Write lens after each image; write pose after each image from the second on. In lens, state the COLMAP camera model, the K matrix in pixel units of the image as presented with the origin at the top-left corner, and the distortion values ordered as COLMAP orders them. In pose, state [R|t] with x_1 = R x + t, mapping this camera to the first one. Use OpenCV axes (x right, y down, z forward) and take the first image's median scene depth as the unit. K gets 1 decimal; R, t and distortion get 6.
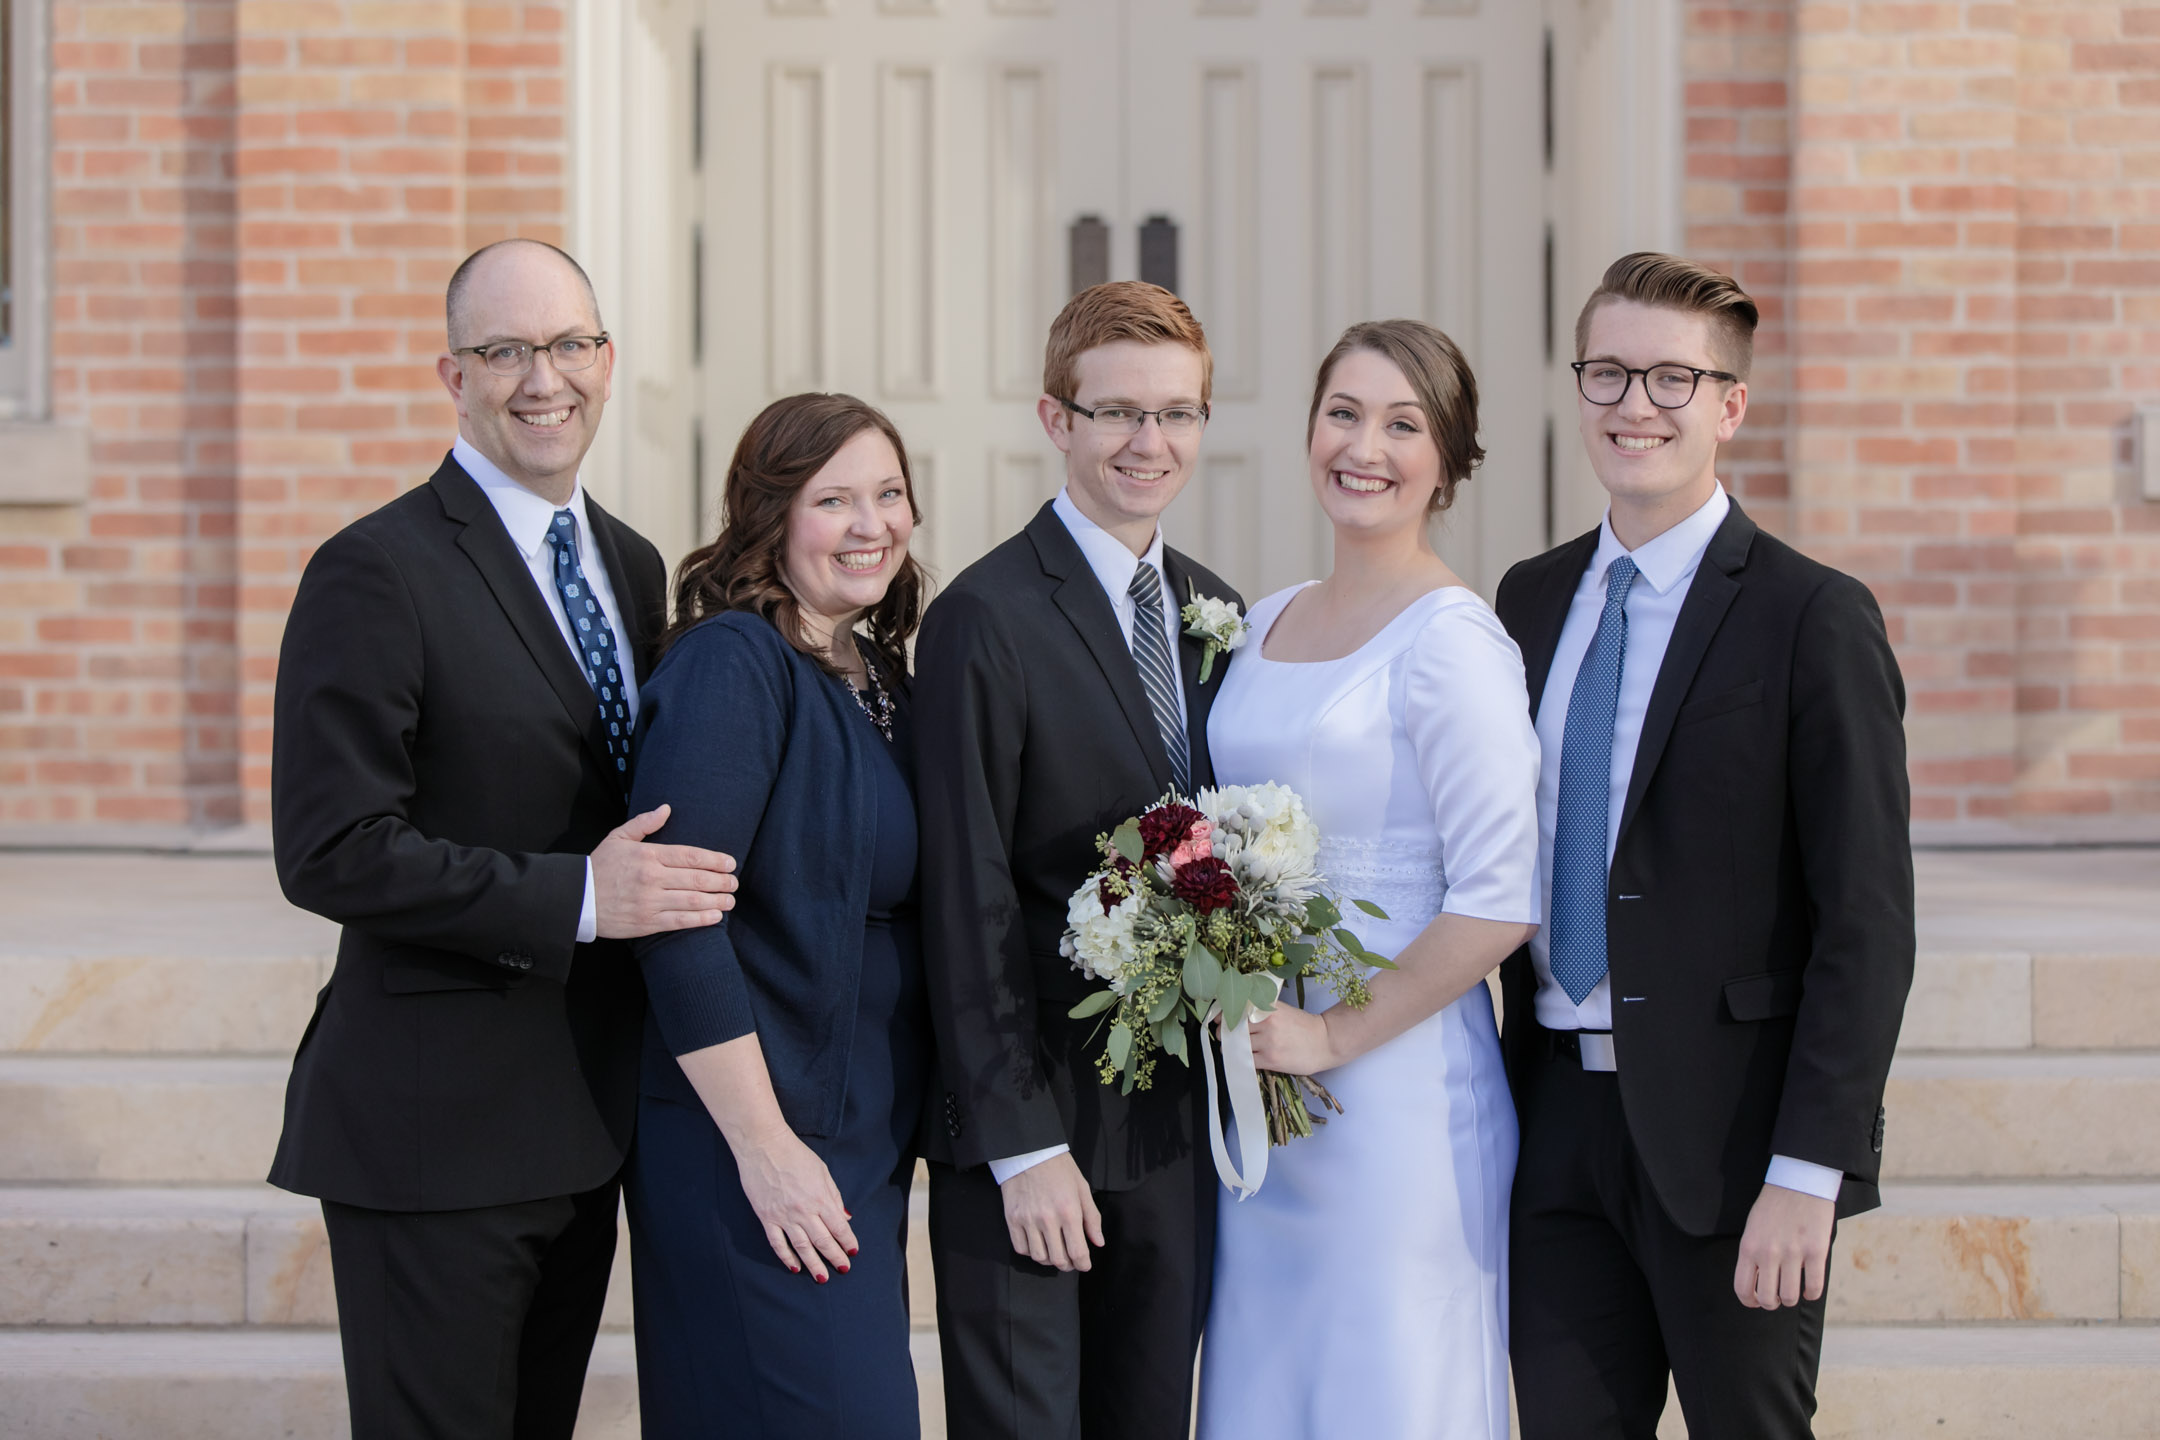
lens RADIAL K [[5637.5, 0, 1076.2], [0, 5637.5, 714.3], [0, 0, 1]] dist [-0.097879, 0.000000]
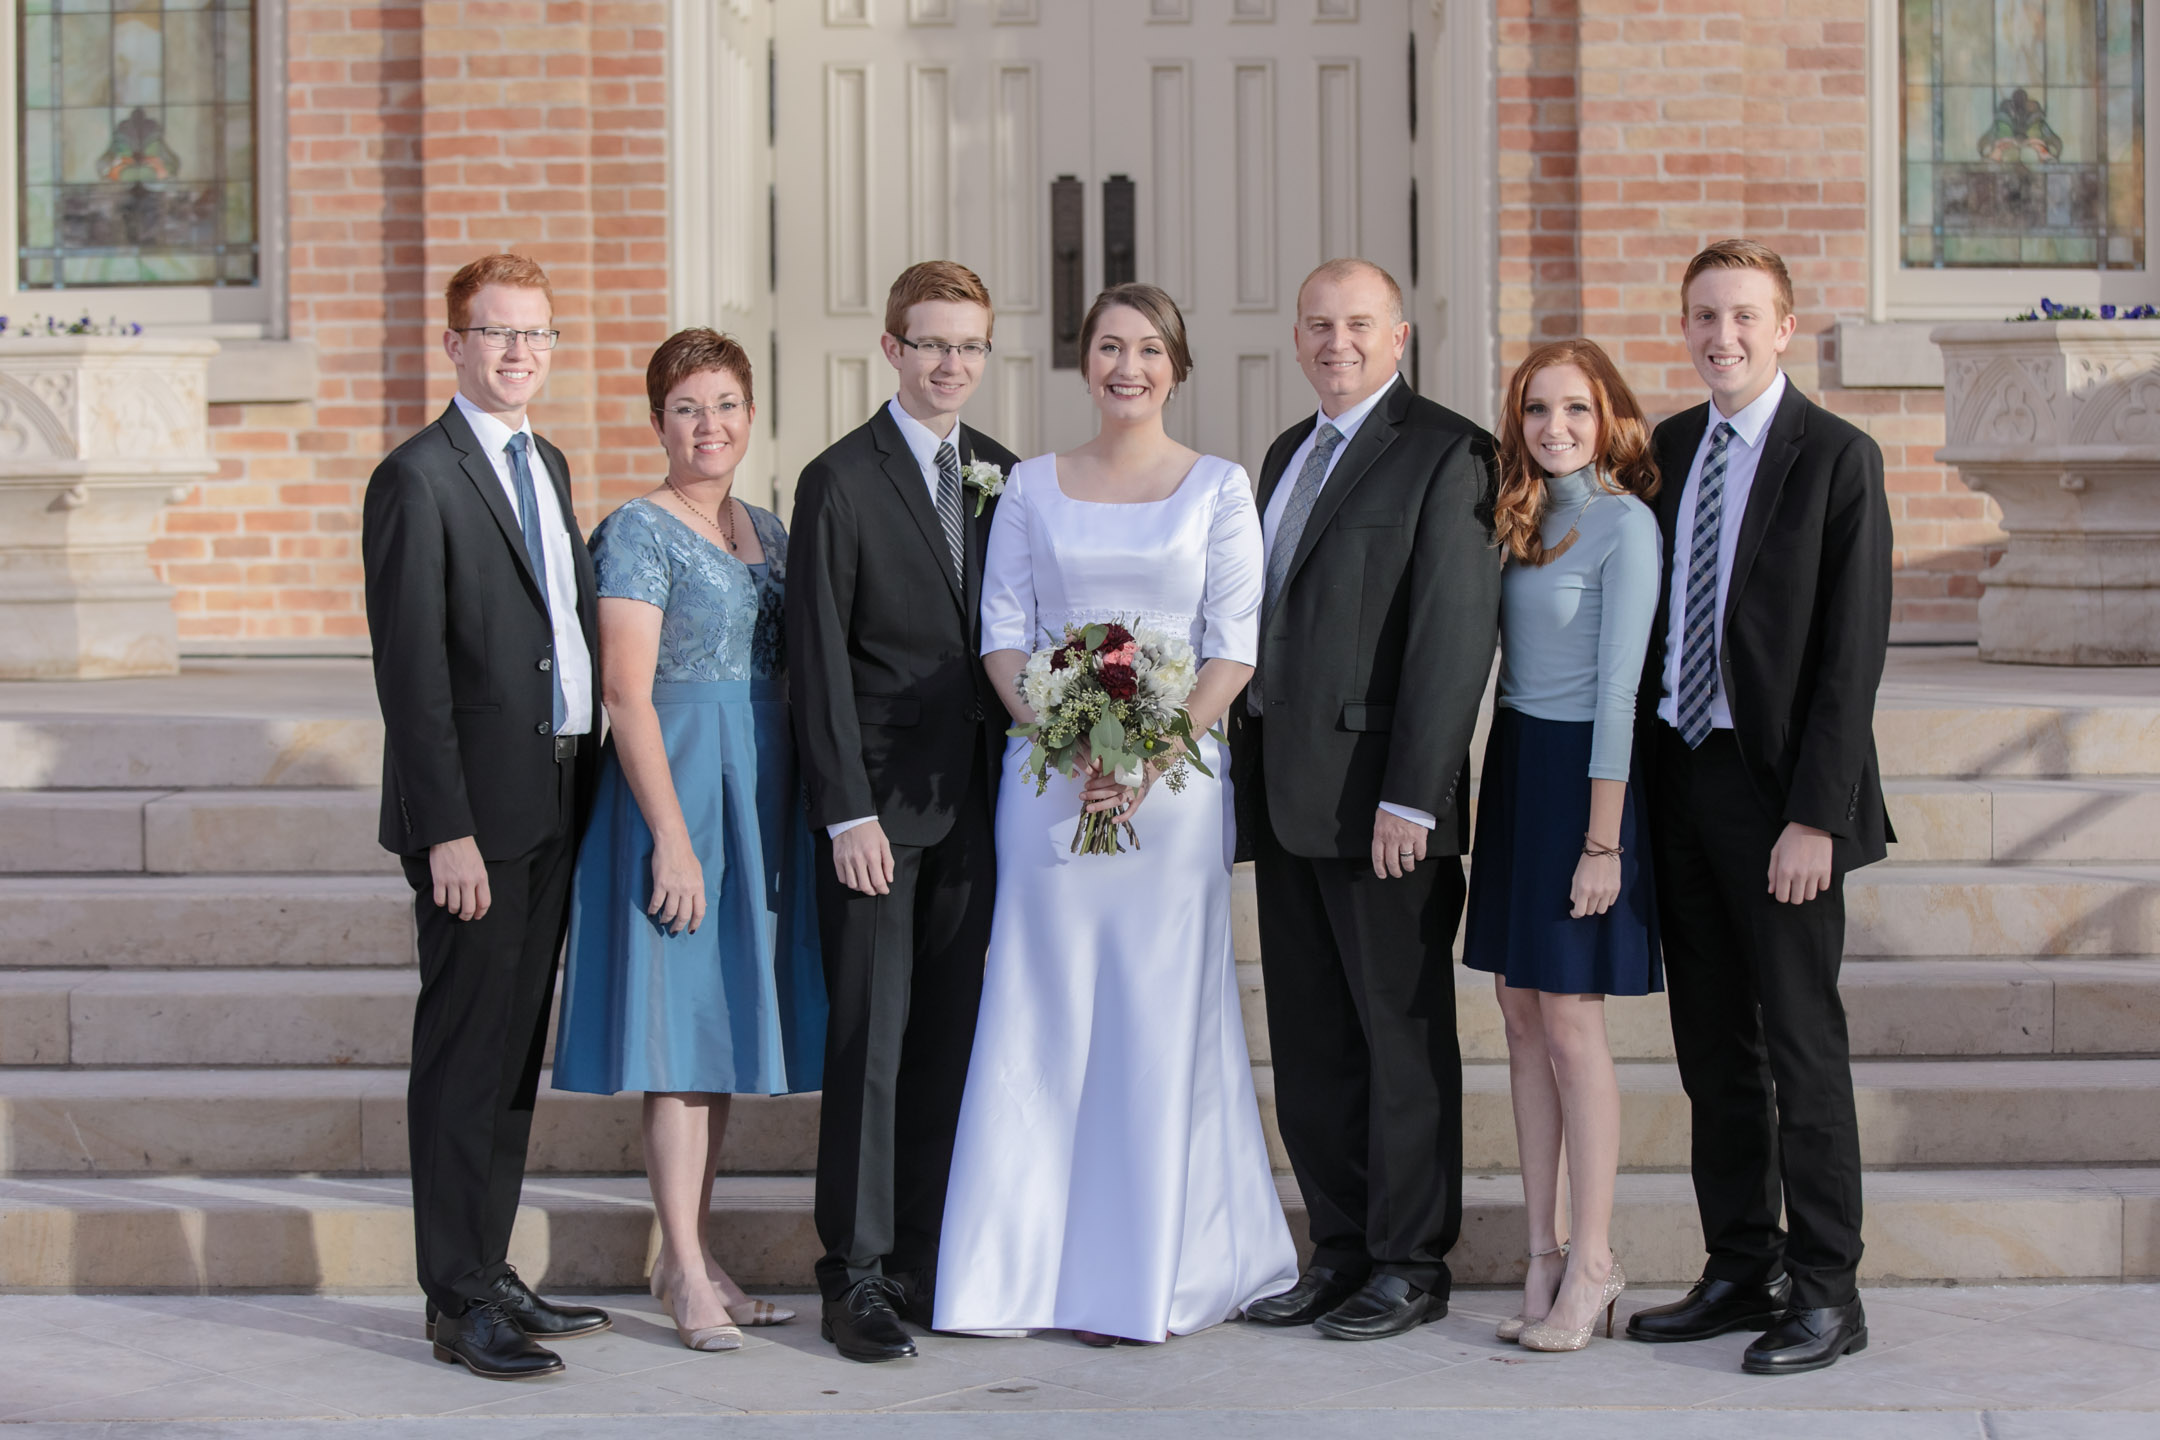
lens RADIAL K [[4619.1, 0, 1079.6], [0, 4619.1, 729.6], [0, 0, 1]] dist [-0.233587, 0.000000]
pose [[0.999881, -0.006003, -0.014210, 0.023533], [0.006520, 0.999308, 0.036615, 0.002412], [0.013981, -0.036703, 0.999228, -0.105129]]
